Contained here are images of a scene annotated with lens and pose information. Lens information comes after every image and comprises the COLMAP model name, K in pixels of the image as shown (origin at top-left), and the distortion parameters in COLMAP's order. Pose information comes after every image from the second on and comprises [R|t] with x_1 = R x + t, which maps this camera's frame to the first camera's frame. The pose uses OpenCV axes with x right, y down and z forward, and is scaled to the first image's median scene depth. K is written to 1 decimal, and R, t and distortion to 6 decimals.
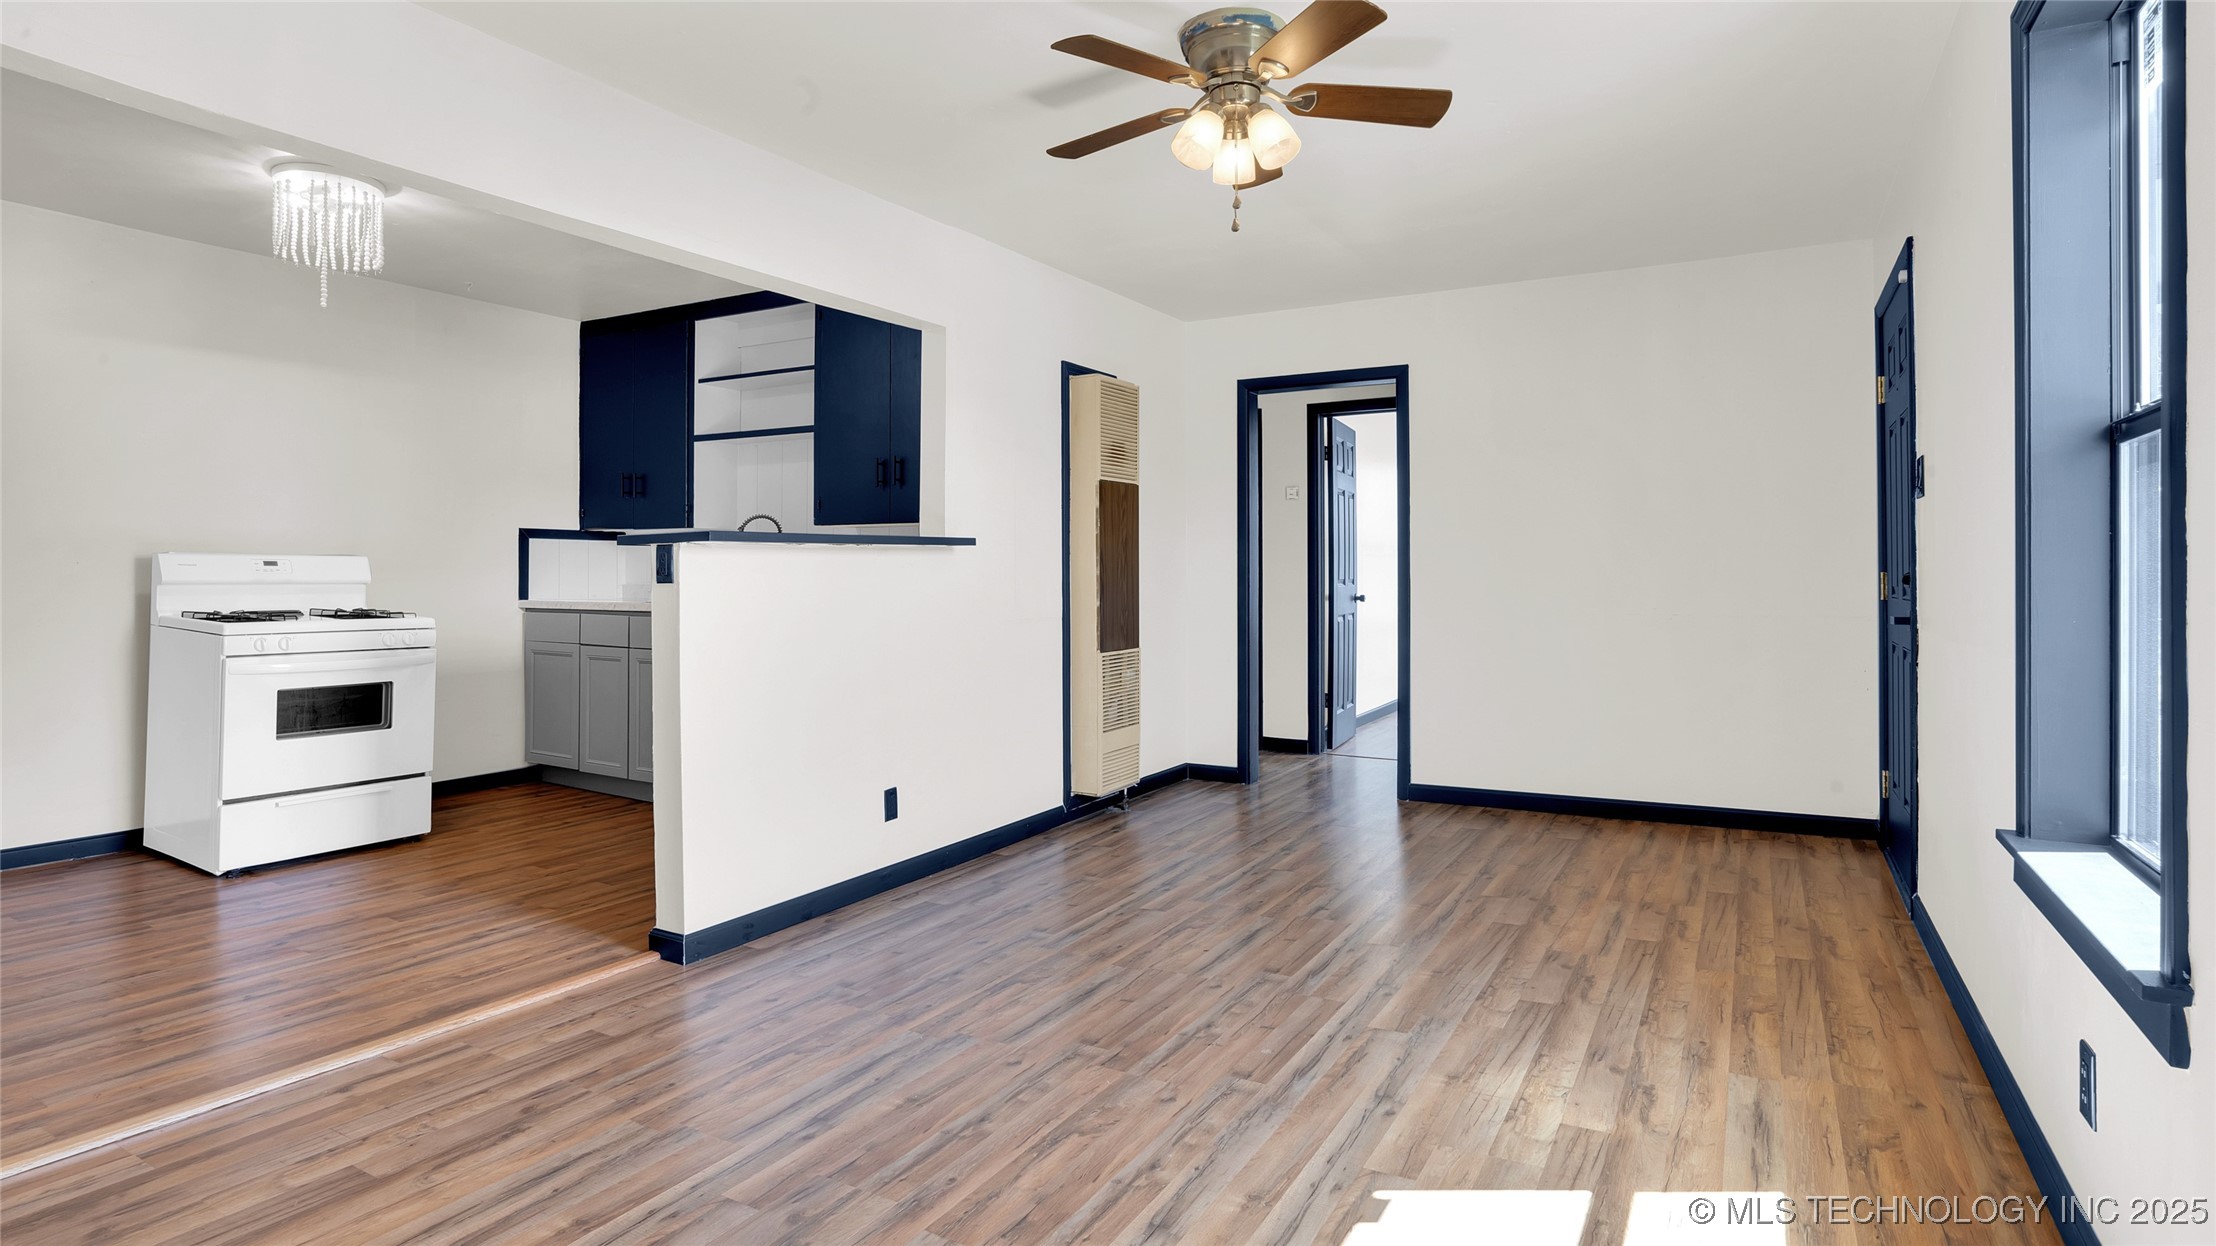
lens RADIAL K [[1118.8, 0, 1074.7], [0, 1118.8, 651.6], [0, 0, 1]] dist [-0.033895, 0.007309]
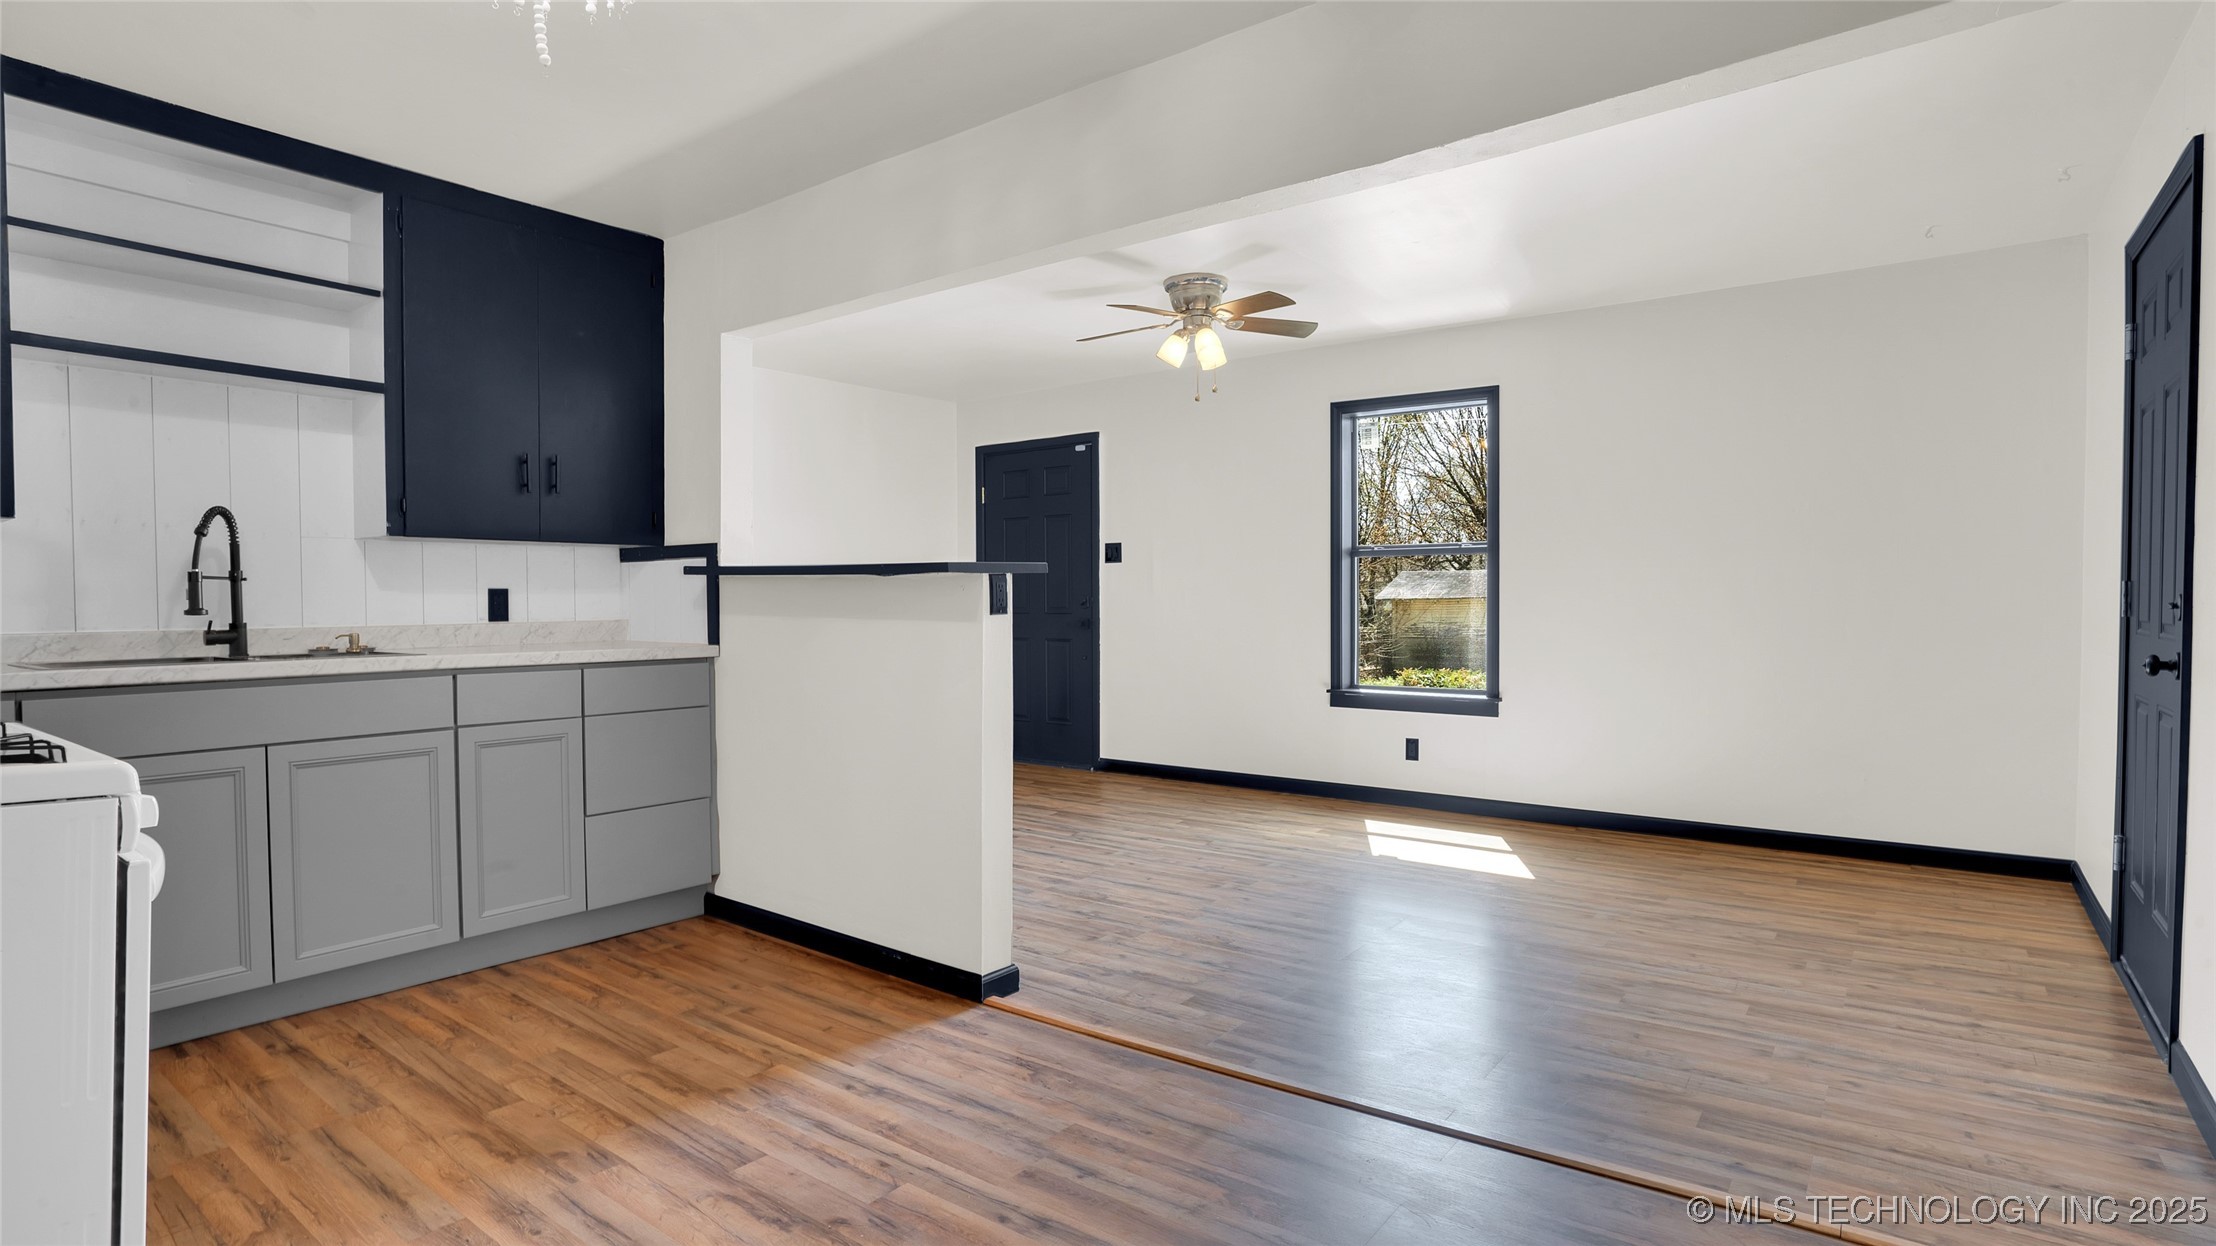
lens RADIAL K [[1118.8, 0, 1100.6], [0, 1118.8, 622.6], [0, 0, 1]] dist [-0.033895, 0.007309]
pose [[0.100270, -0.022834, 0.994698, -1.802231], [0.068778, 0.997504, 0.015965, -0.084991], [-0.992580, 0.066812, 0.101590, 1.071807]]
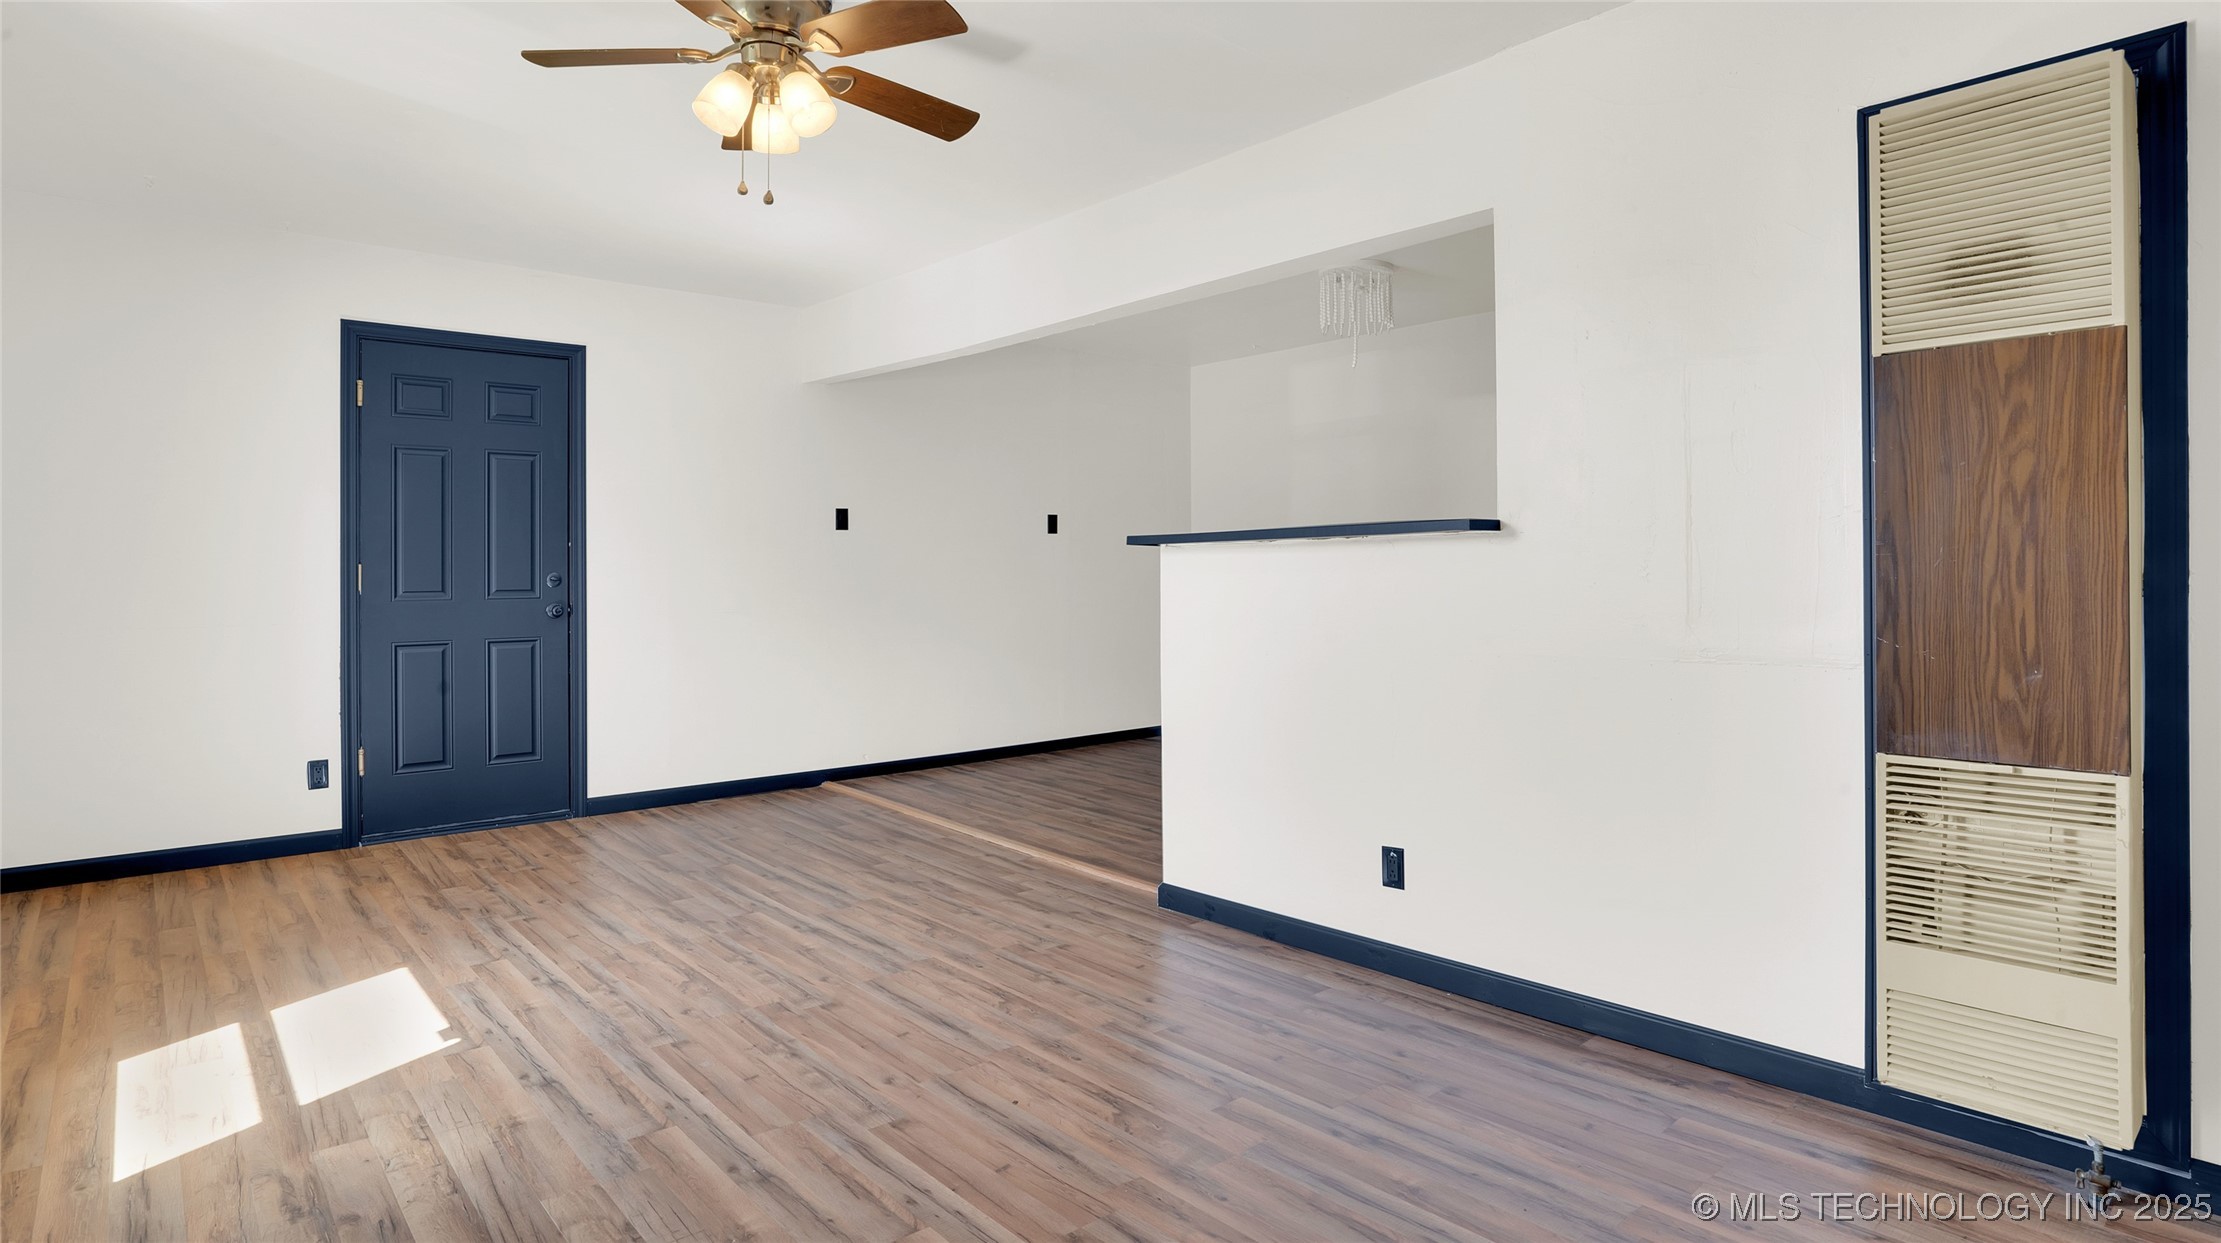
lens RADIAL K [[1121.3, 0, 1109.5], [0, 1121.3, 603.1], [0, 0, 1]] dist [-0.033895, 0.007309]
pose [[-0.288563, 0.022717, -0.957191, 1.062751], [-0.061646, 0.997203, 0.042251, -0.115130], [0.955474, 0.071199, -0.286356, 1.699502]]
